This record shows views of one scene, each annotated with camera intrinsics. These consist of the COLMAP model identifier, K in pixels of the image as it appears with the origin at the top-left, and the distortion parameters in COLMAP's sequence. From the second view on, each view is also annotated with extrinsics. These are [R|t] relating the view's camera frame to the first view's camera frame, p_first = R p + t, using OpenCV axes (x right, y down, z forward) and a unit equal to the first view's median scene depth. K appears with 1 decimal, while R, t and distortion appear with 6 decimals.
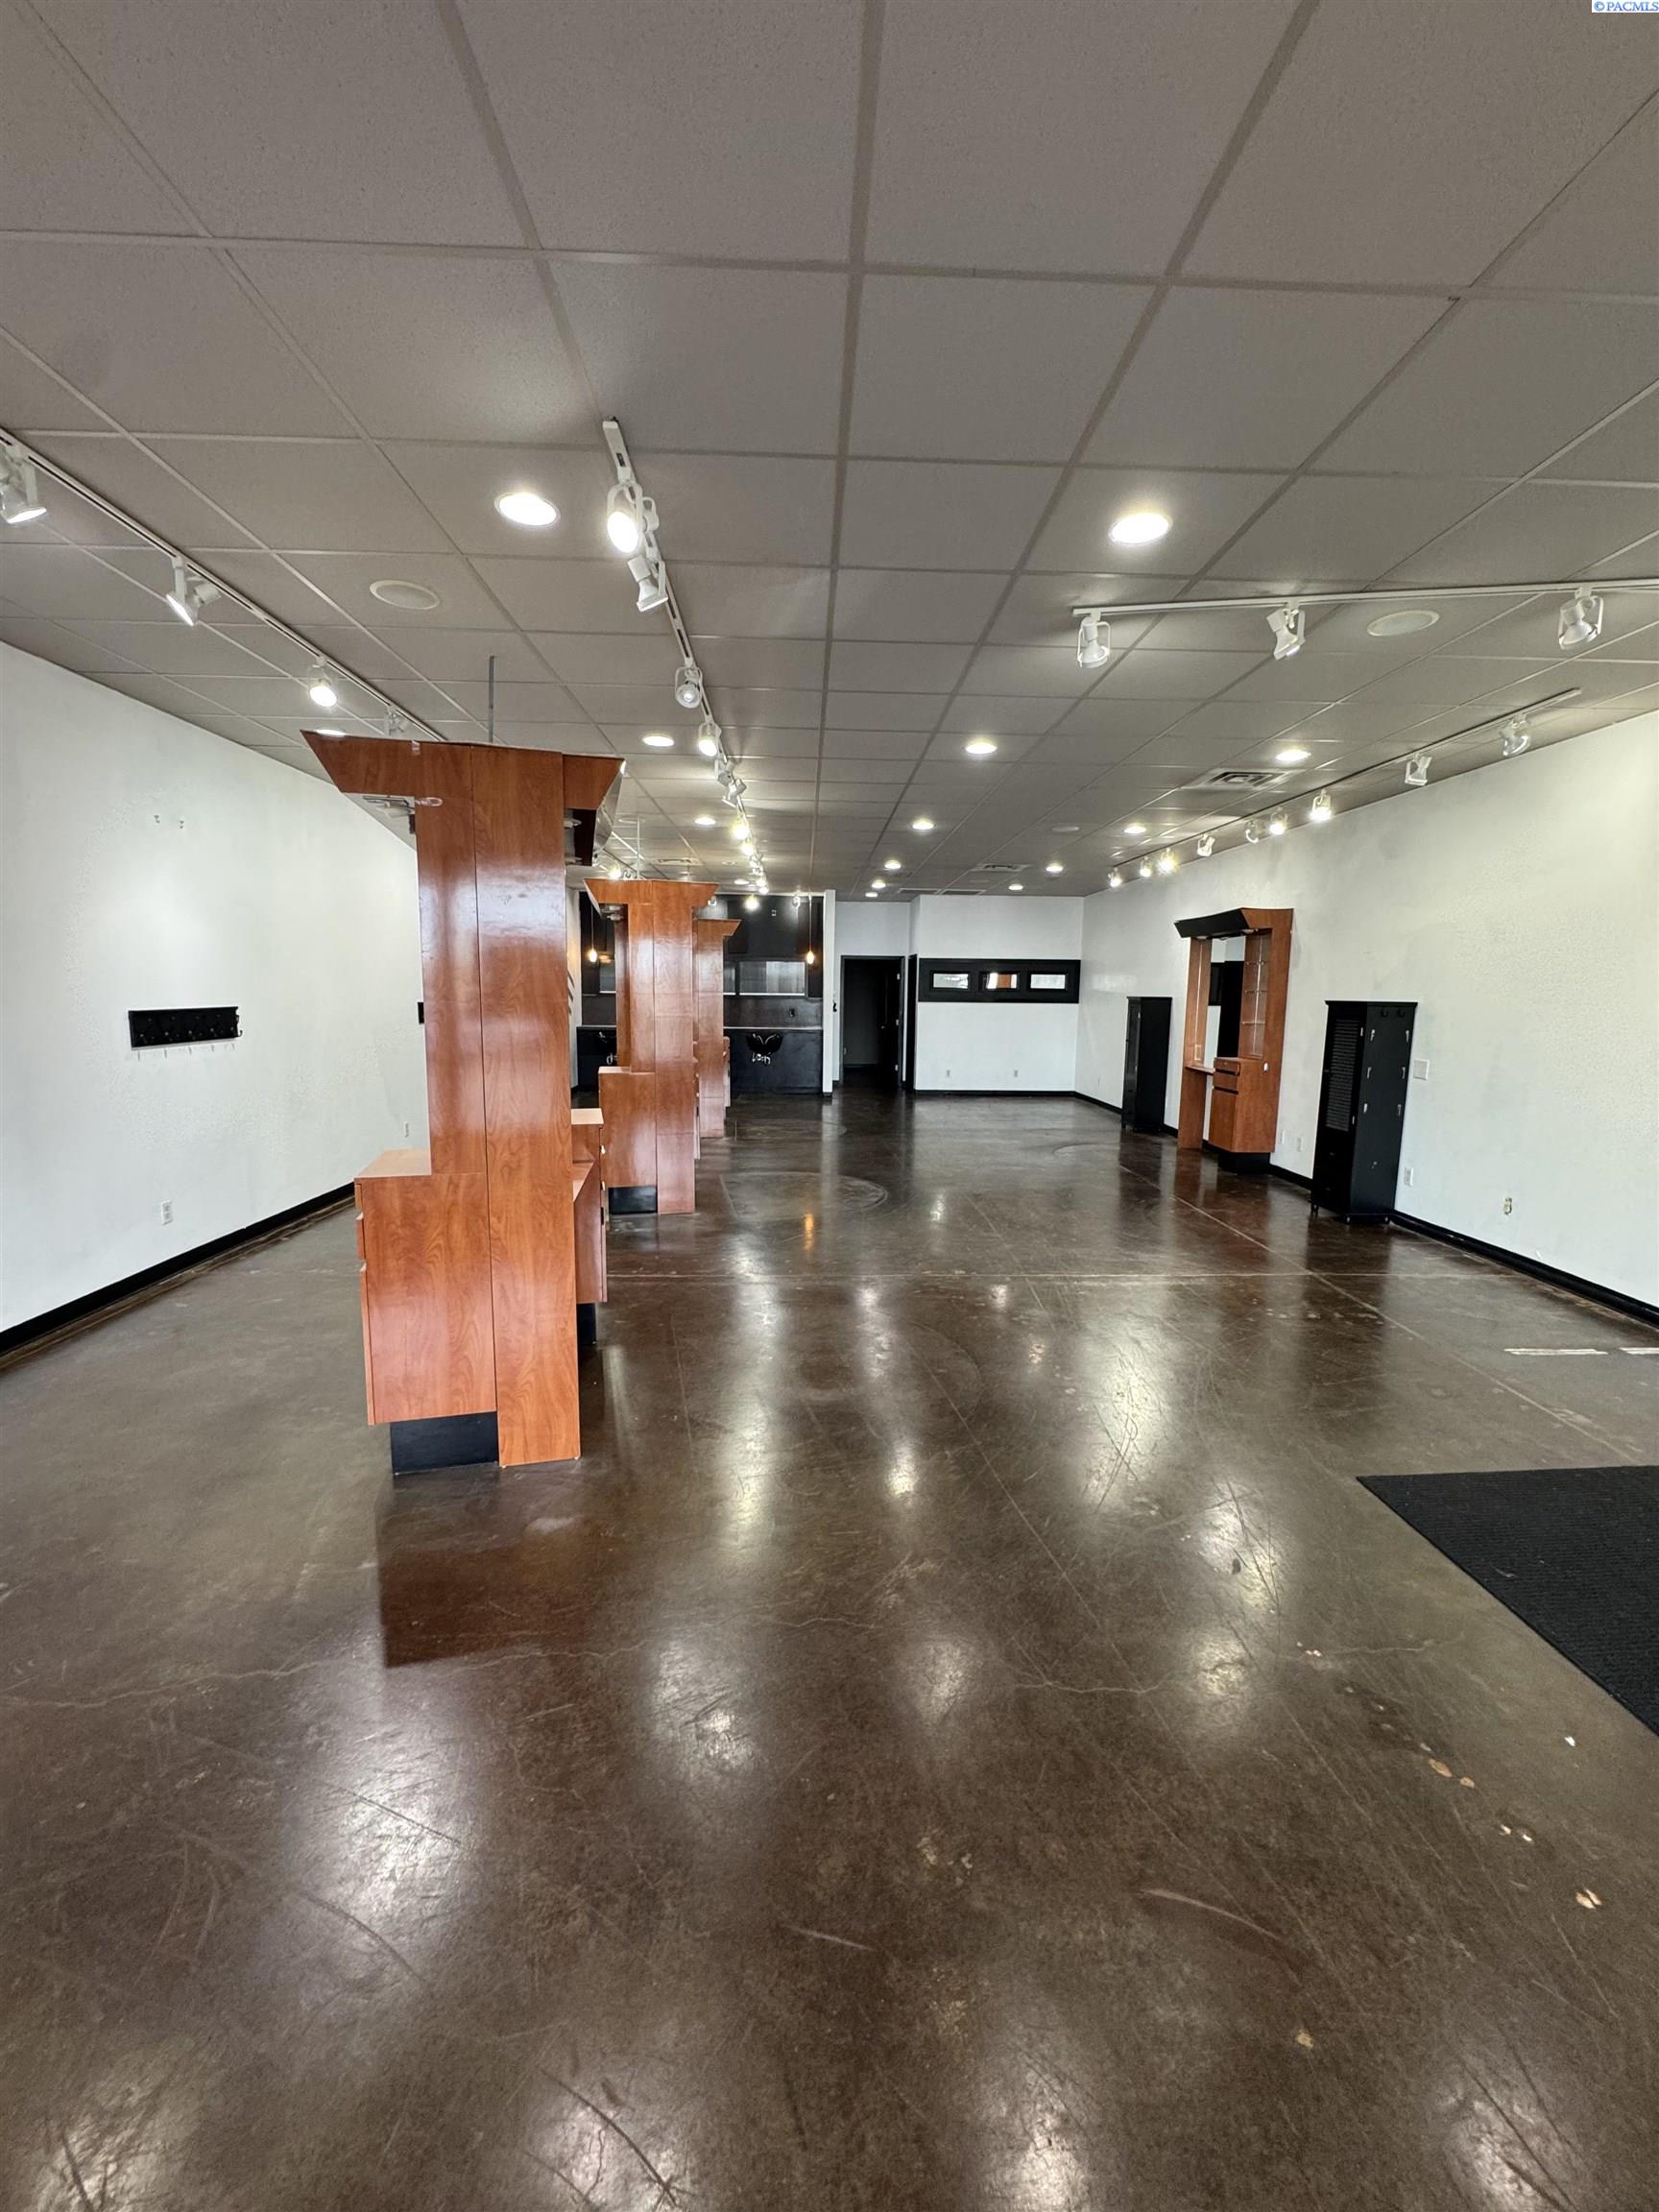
lens RADIAL K [[880.5, 0, 833.8], [0, 880.5, 1108.8], [0, 0, 1]] dist [-0.002777, 0.000469]
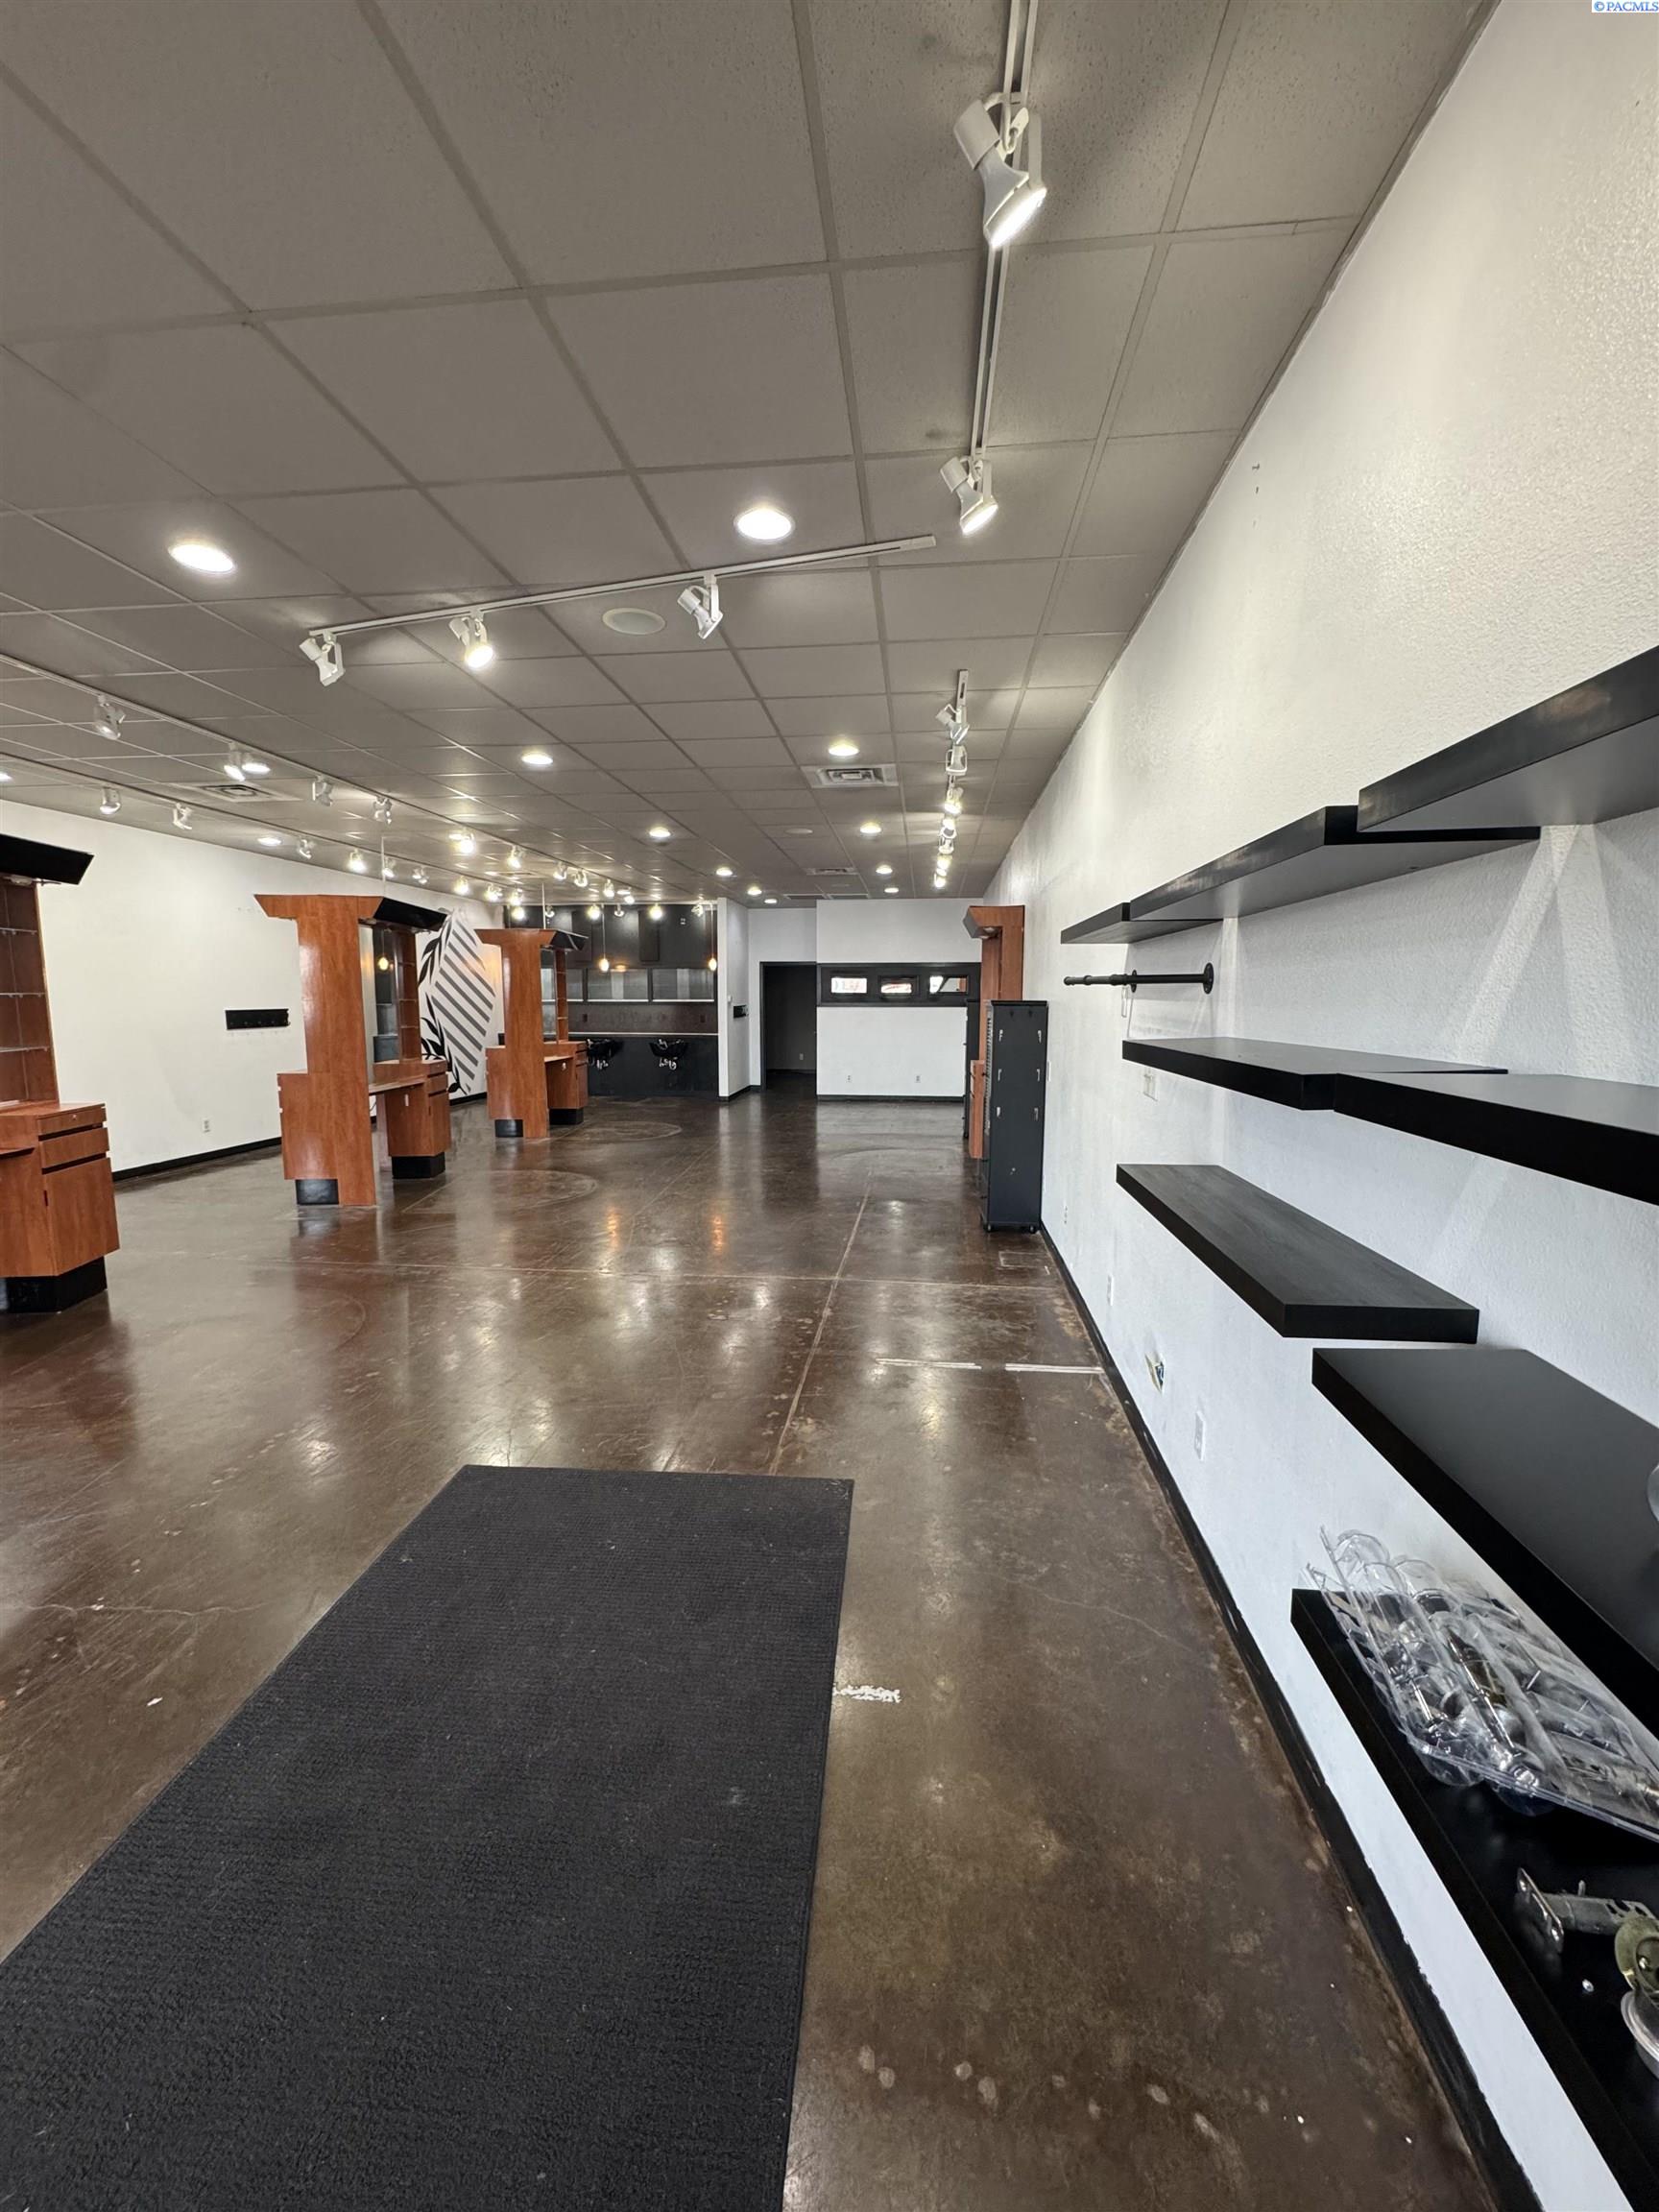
lens RADIAL K [[880.5, 0, 827.7], [0, 880.5, 1109.8], [0, 0, 1]] dist [-0.002777, 0.000469]
pose [[0.989940, 0.008482, -0.141230, 0.473178], [-0.009497, 0.999934, -0.006512, 0.004119], [0.141165, 0.007787, 0.989955, 0.020052]]
